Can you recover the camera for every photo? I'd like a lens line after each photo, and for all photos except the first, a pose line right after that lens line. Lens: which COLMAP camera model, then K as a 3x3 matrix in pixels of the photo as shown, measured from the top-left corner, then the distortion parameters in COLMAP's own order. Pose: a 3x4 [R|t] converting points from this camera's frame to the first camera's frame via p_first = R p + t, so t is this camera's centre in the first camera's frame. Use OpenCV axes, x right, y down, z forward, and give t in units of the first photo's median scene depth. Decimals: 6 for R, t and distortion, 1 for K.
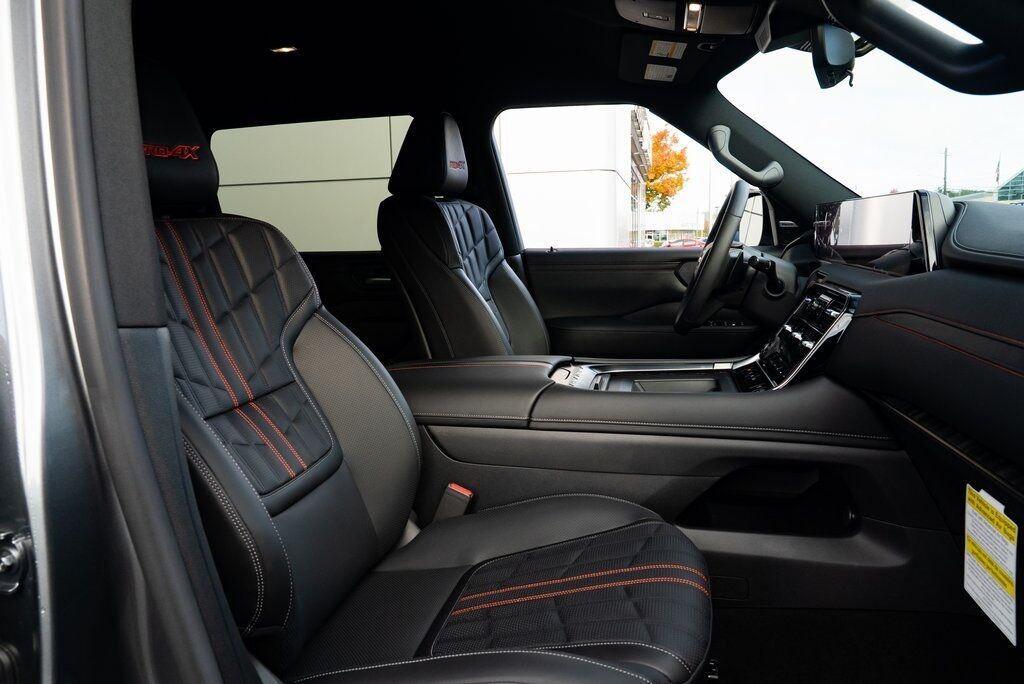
lens RADIAL K [[697.3, 0, 518.5], [0, 697.3, 335.7], [0, 0, 1]] dist [-0.034759, 0.020550]
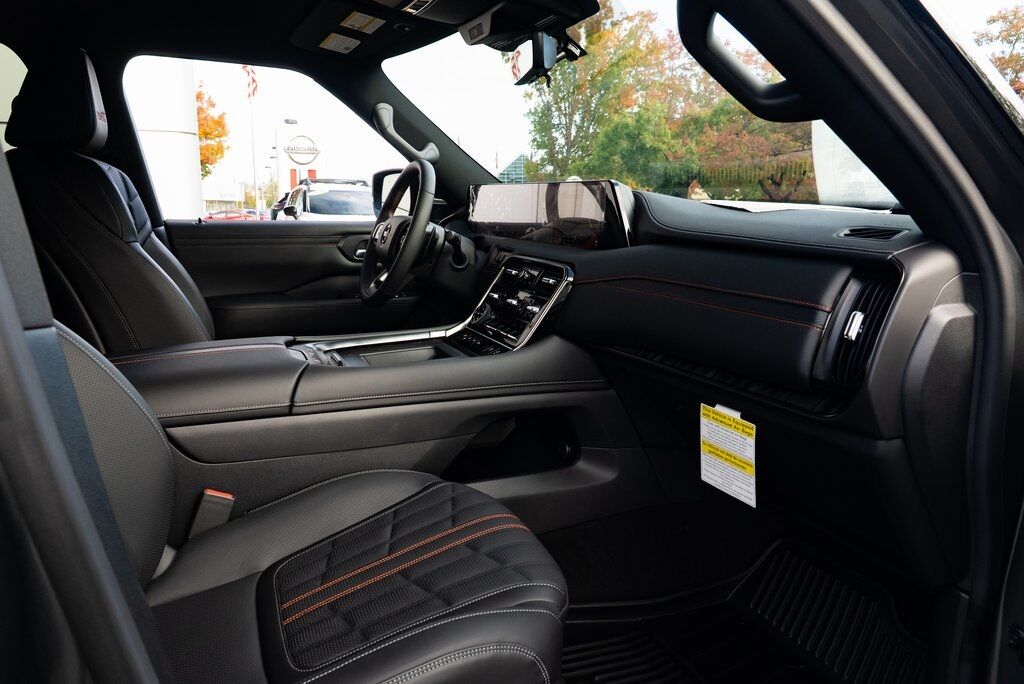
lens RADIAL K [[697.3, 0, 509.6], [0, 697.3, 336.5], [0, 0, 1]] dist [-0.034759, 0.020550]
pose [[0.807619, -0.075963, 0.584791, -0.284298], [0.052837, 0.997001, 0.056539, -0.008680], [-0.587333, -0.014764, 0.809211, 0.074023]]
